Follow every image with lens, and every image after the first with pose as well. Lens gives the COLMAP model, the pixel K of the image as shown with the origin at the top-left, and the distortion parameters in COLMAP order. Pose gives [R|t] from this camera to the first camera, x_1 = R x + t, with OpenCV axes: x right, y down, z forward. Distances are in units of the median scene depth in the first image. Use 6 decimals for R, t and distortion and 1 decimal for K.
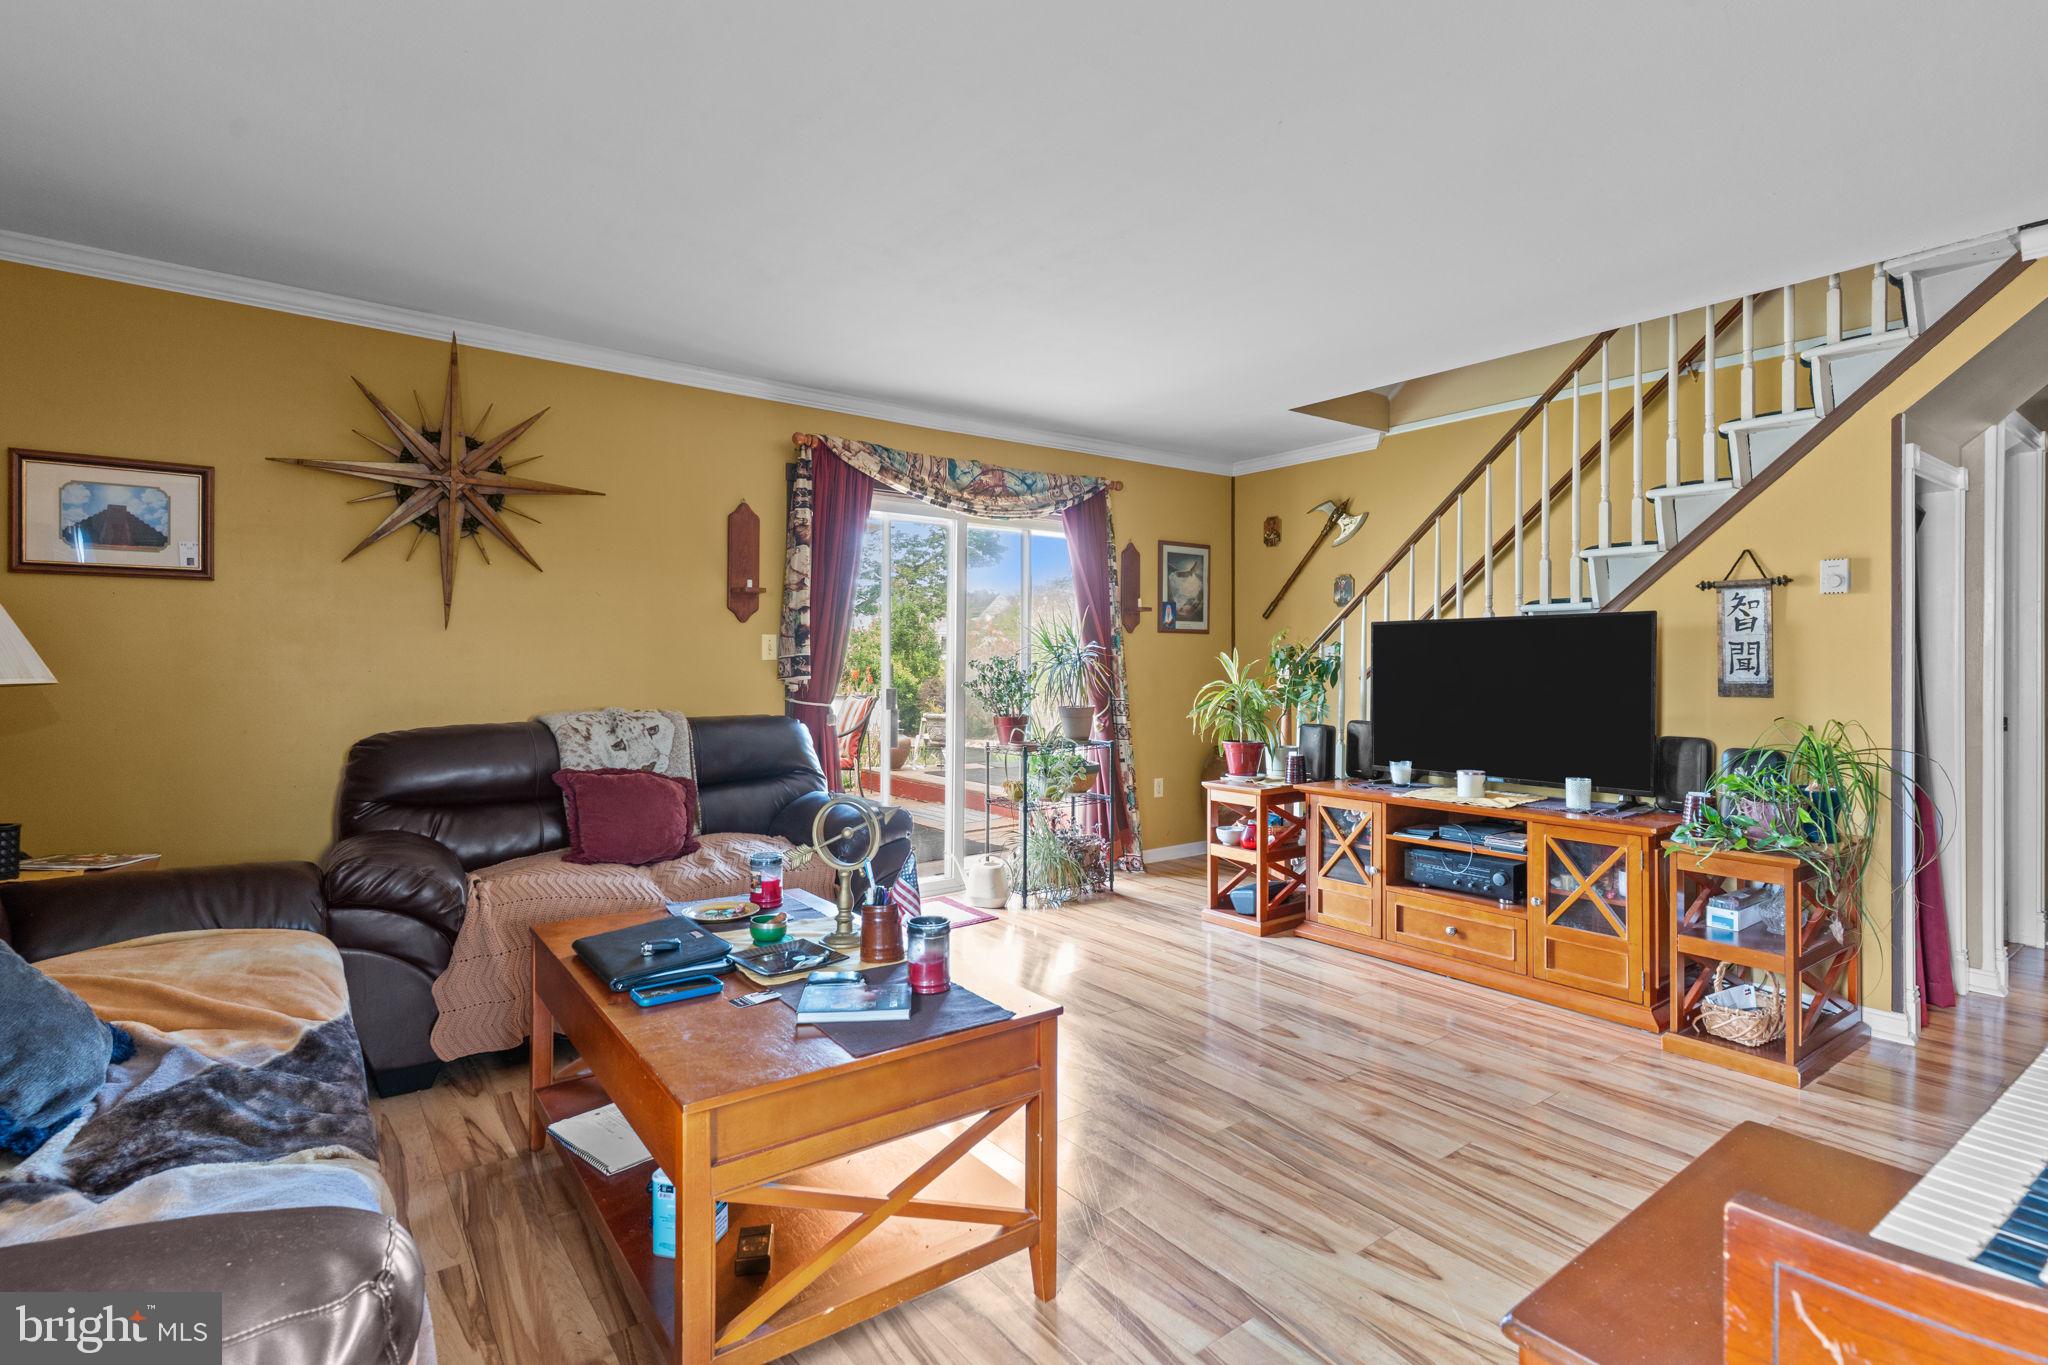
lens RADIAL K [[960.1, 0, 1025.3], [0, 960.1, 670.8], [0, 0, 1]] dist [-0.001181, -0.000075]
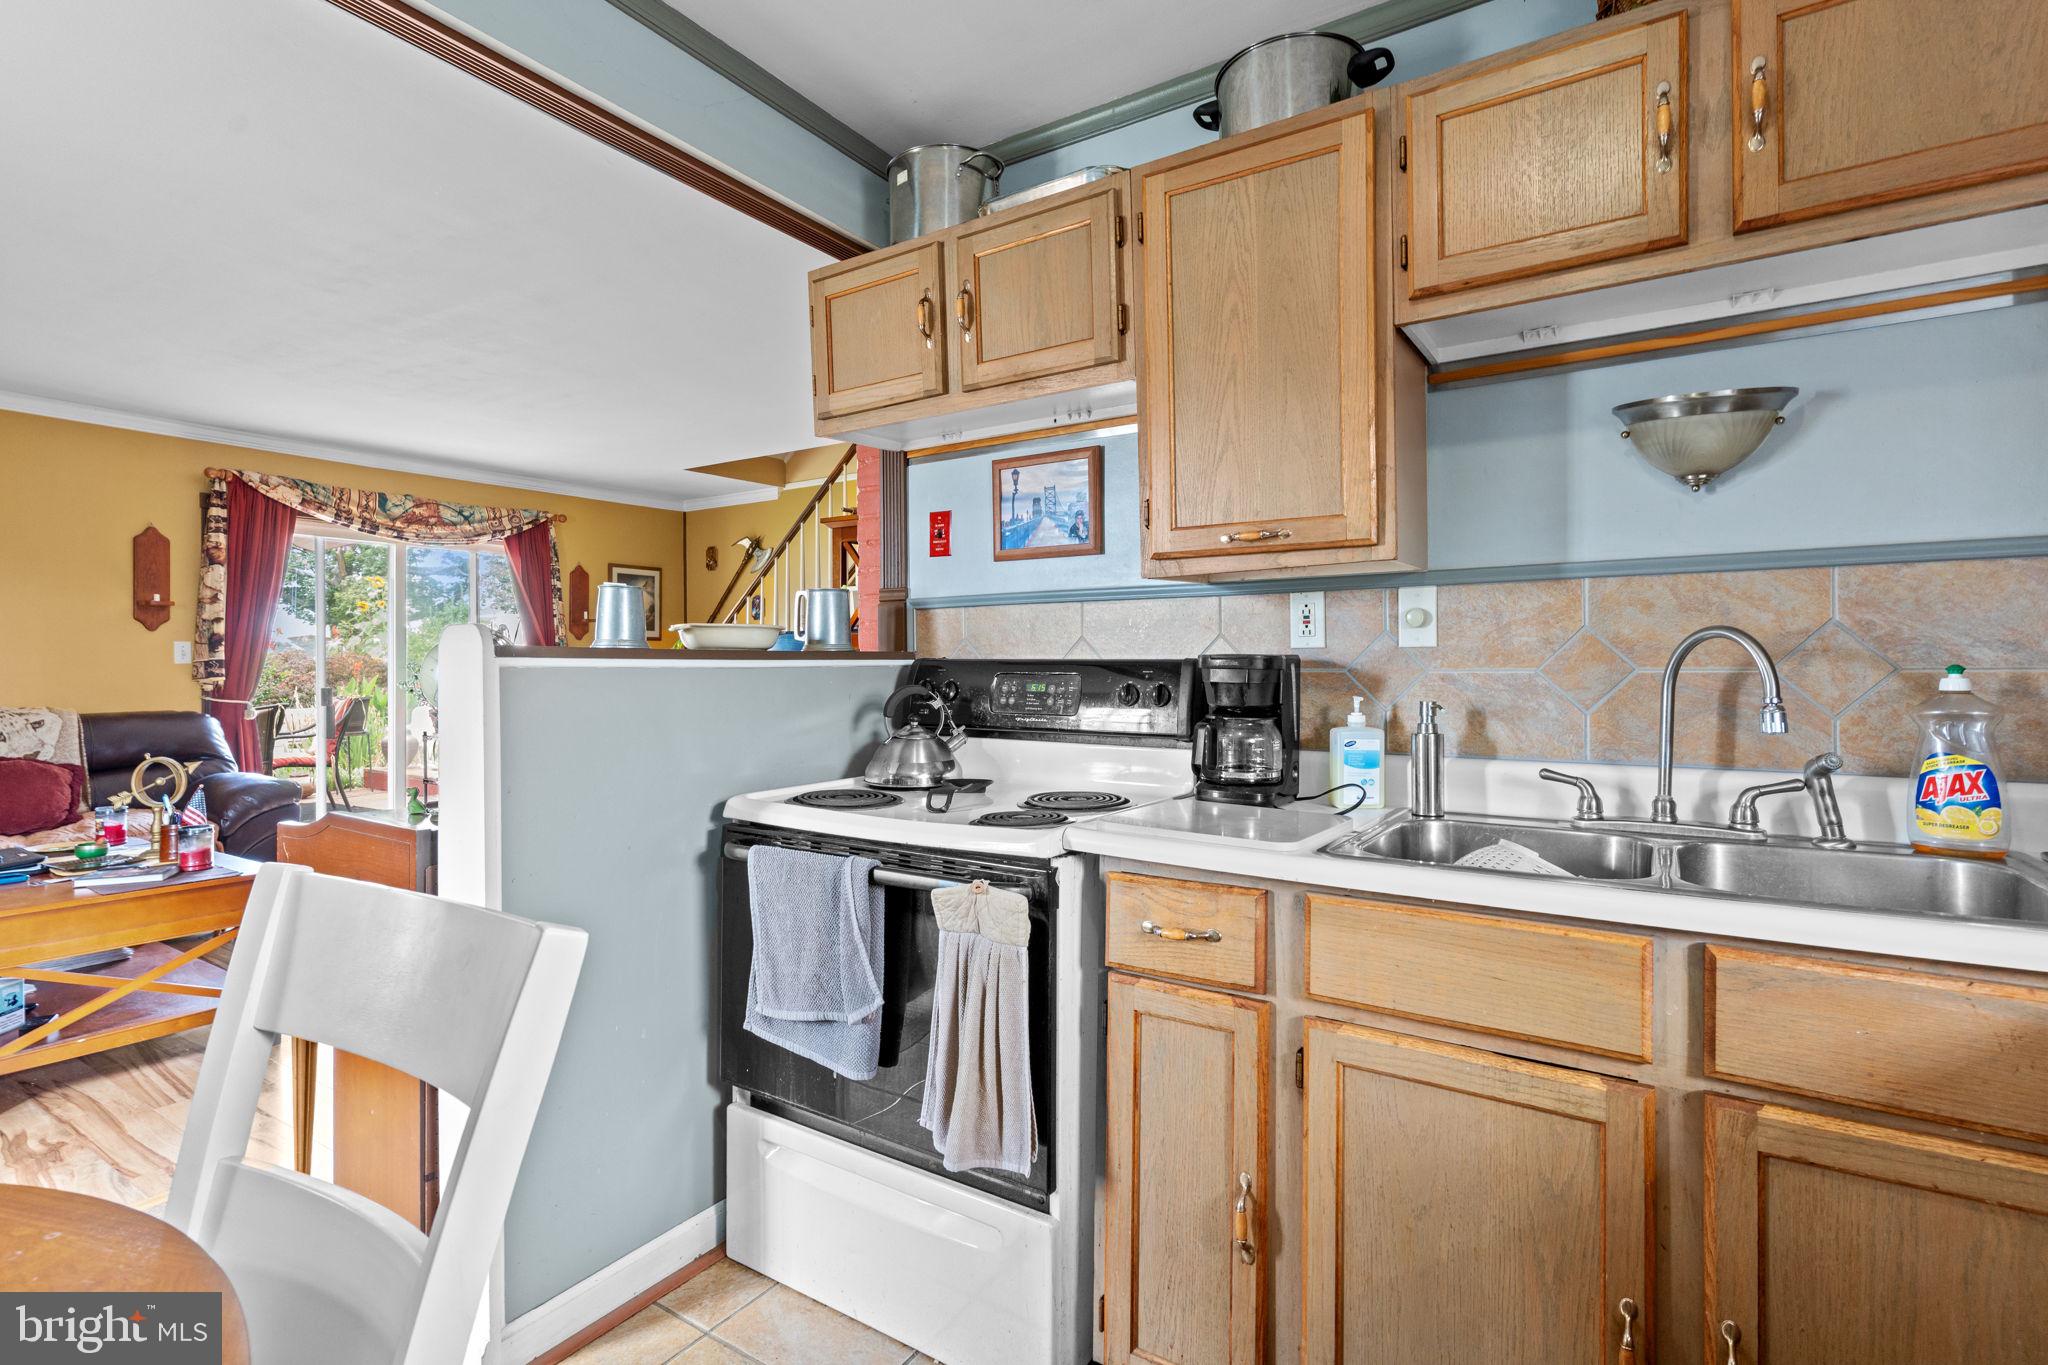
lens RADIAL K [[965.8, 0, 1024.0], [0, 965.8, 682.5], [0, 0, 1]] dist [0.001806, 0.000358]
pose [[0.941337, -0.011972, 0.337256, 0.295122], [0.008617, 0.999897, 0.011443, 0.006655], [-0.337358, -0.007865, 0.941343, -0.438729]]
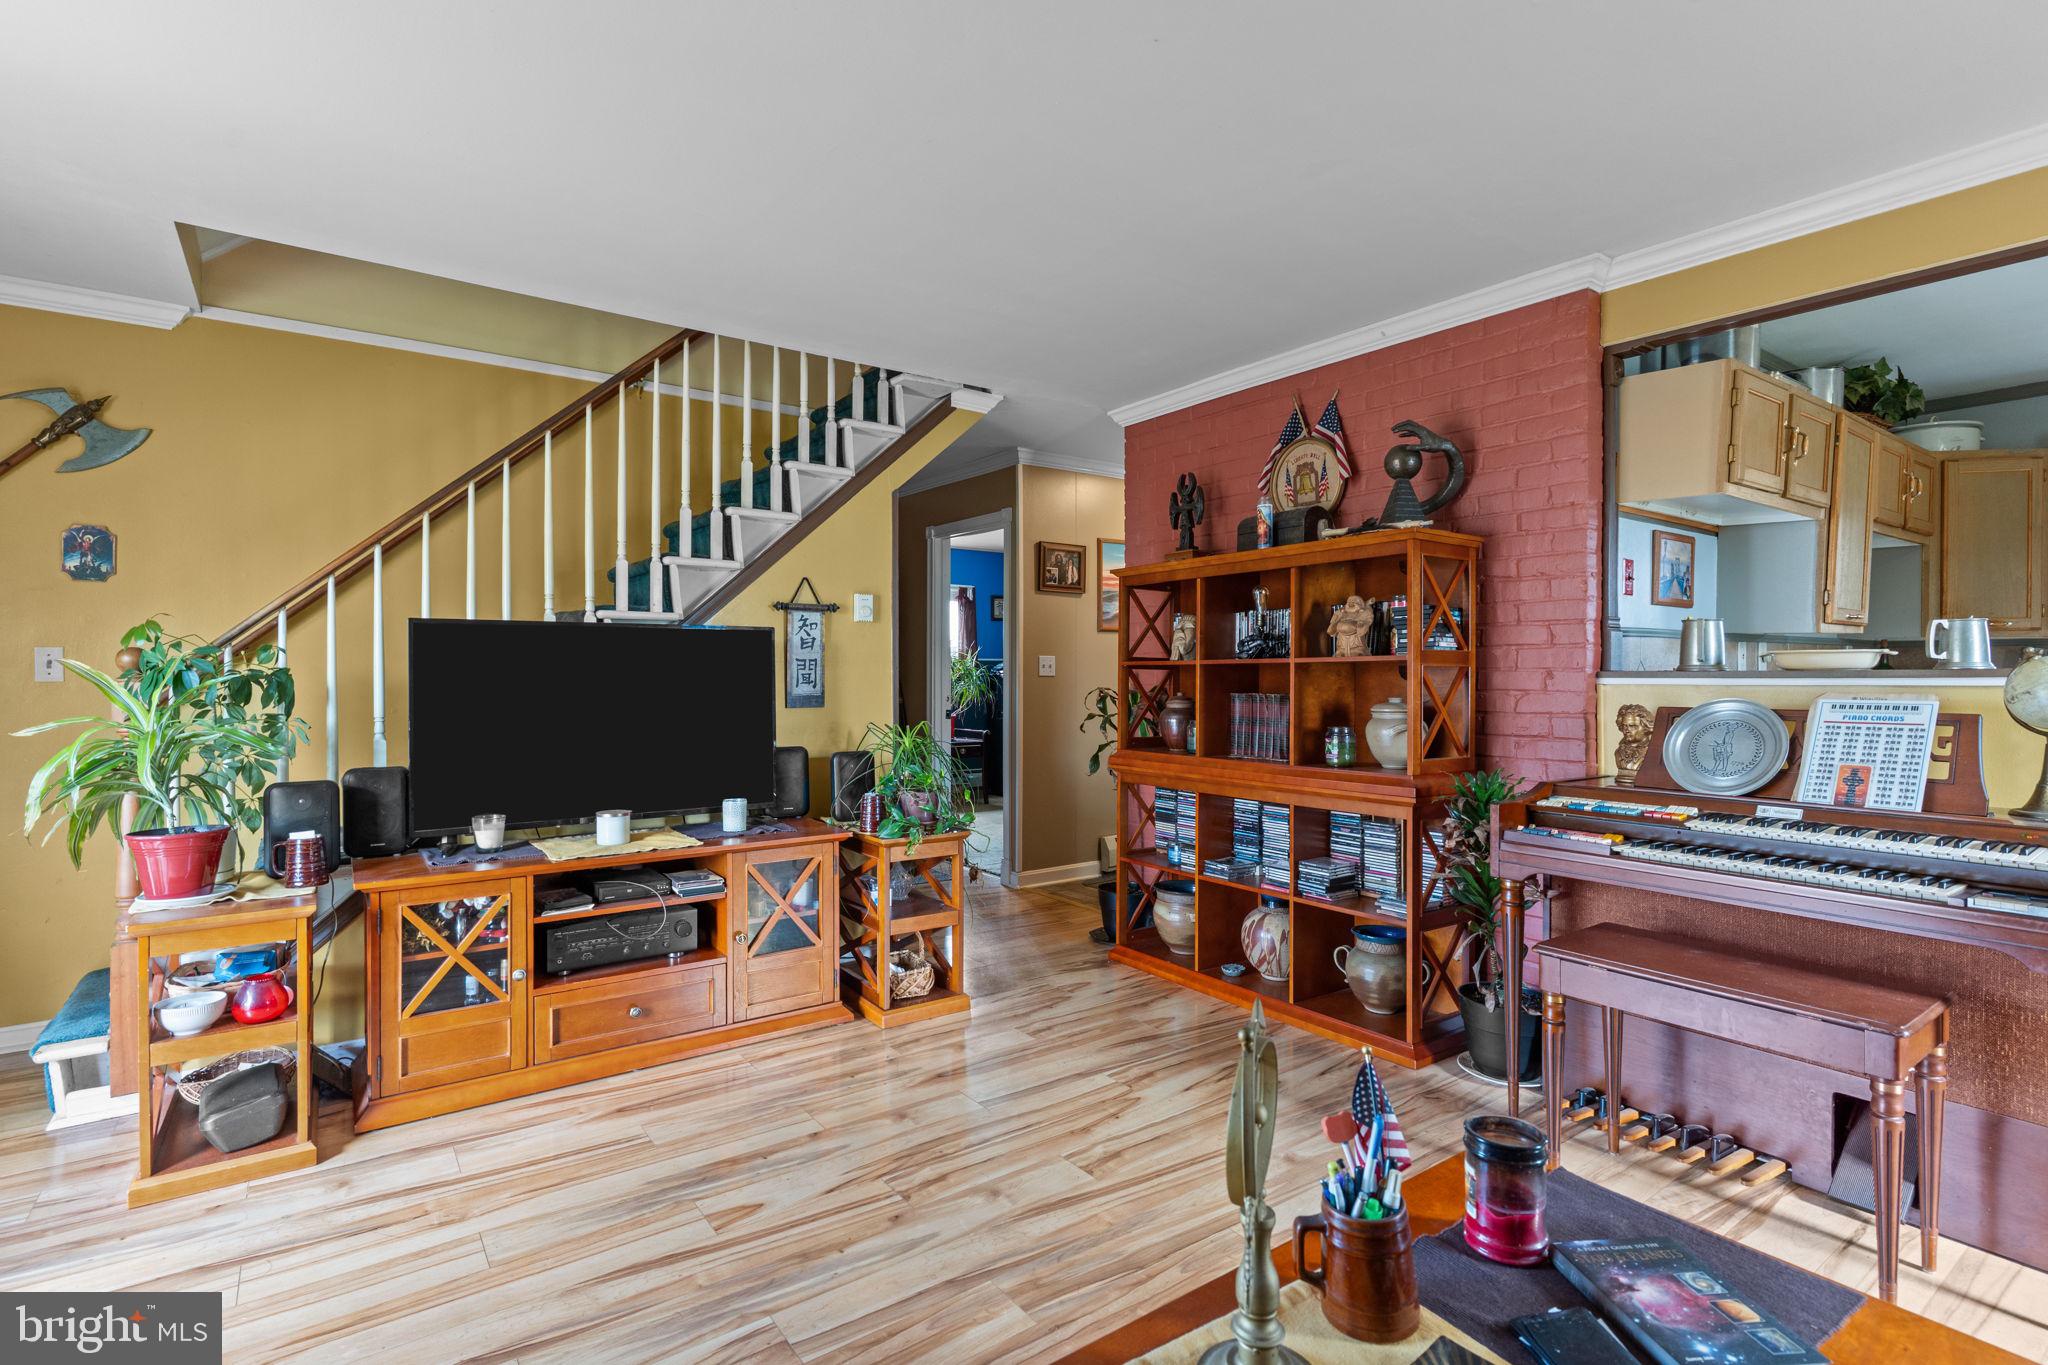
lens RADIAL K [[969.5, 0, 1024.0], [0, 969.5, 682.5], [0, 0, 1]] dist [-0.002096, -0.000101]
pose [[0.029006, -0.012862, 0.999496, -0.304159], [0.007802, 0.999890, 0.012640, -0.011384], [-0.999549, 0.007432, 0.029103, 0.553717]]
